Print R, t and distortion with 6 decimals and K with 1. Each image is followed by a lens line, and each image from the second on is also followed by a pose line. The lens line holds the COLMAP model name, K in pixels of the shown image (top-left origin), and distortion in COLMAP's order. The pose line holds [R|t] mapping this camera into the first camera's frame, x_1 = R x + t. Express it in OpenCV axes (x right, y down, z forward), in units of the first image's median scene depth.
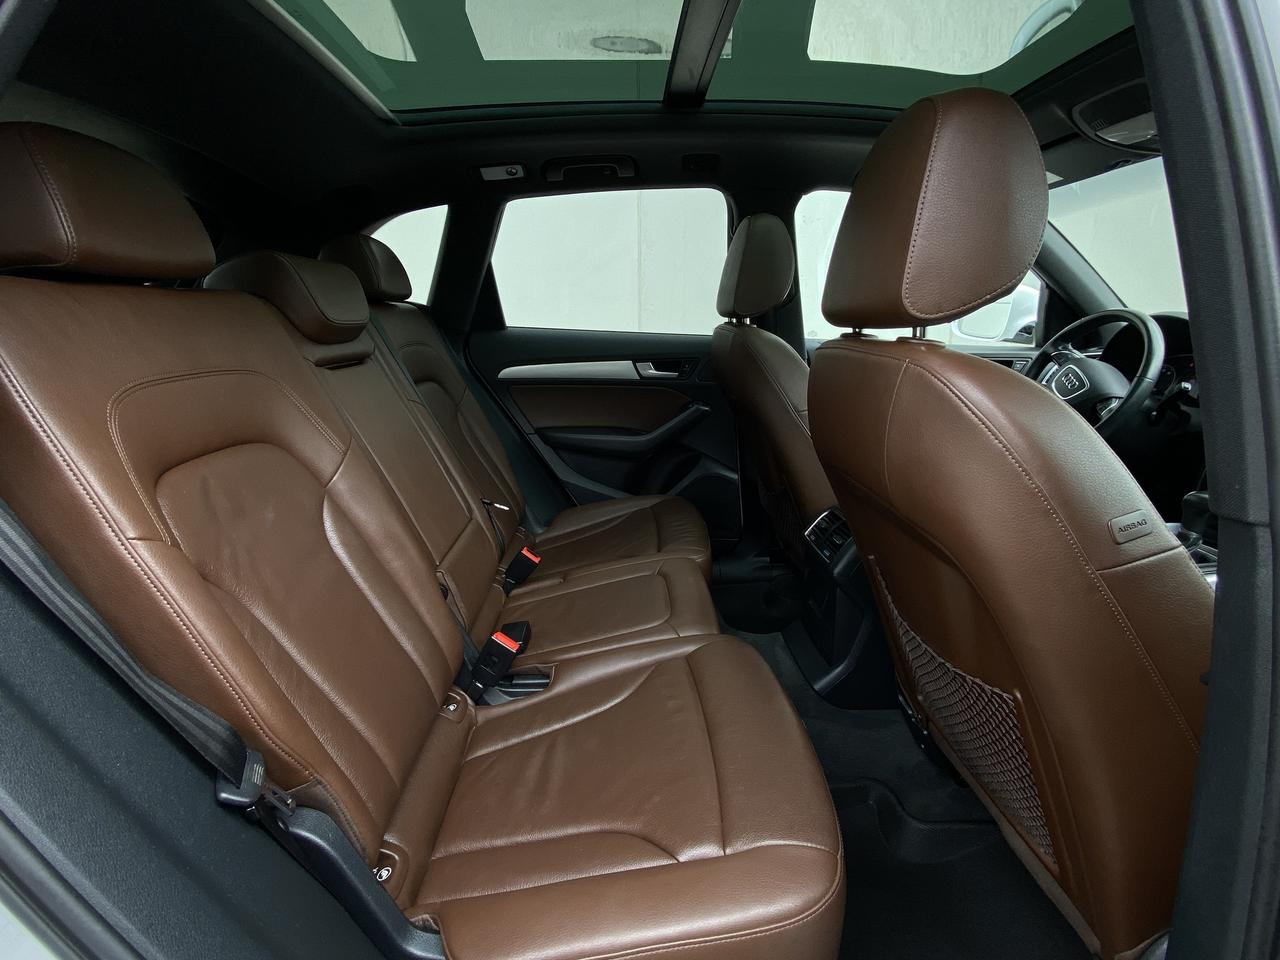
lens RADIAL K [[594.4, 0, 636.2], [0, 594.4, 476.5], [0, 0, 1]] dist [0.049986, -0.043187]
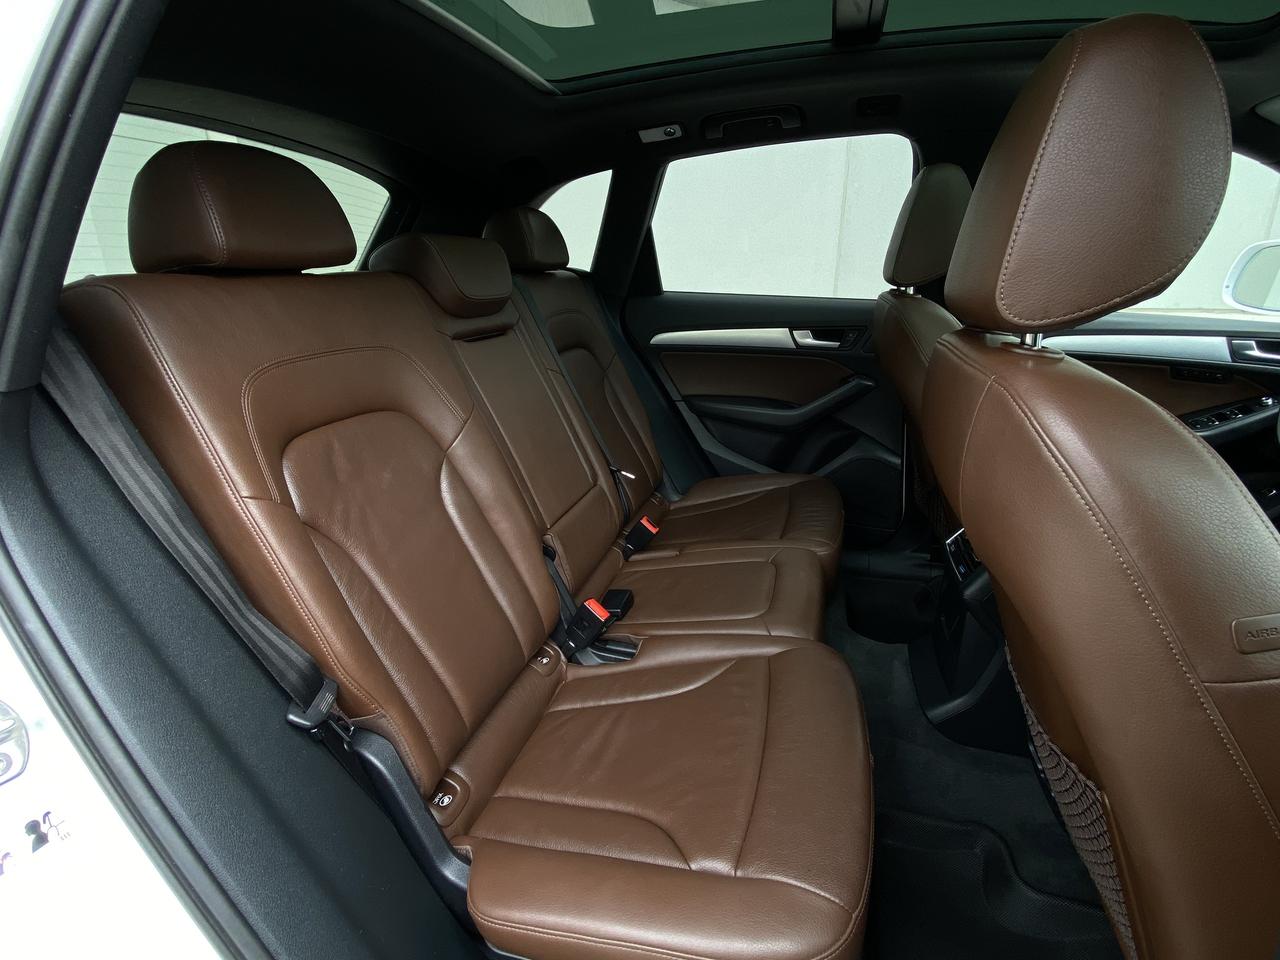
lens RADIAL K [[594.4, 0, 636.2], [0, 594.4, 476.5], [0, 0, 1]] dist [0.049986, -0.043187]
pose [[0.948932, 0.098670, -0.299654, 0.138816], [-0.076163, 0.993387, 0.085912, -0.051782], [0.306150, -0.058702, 0.950172, 0.040461]]
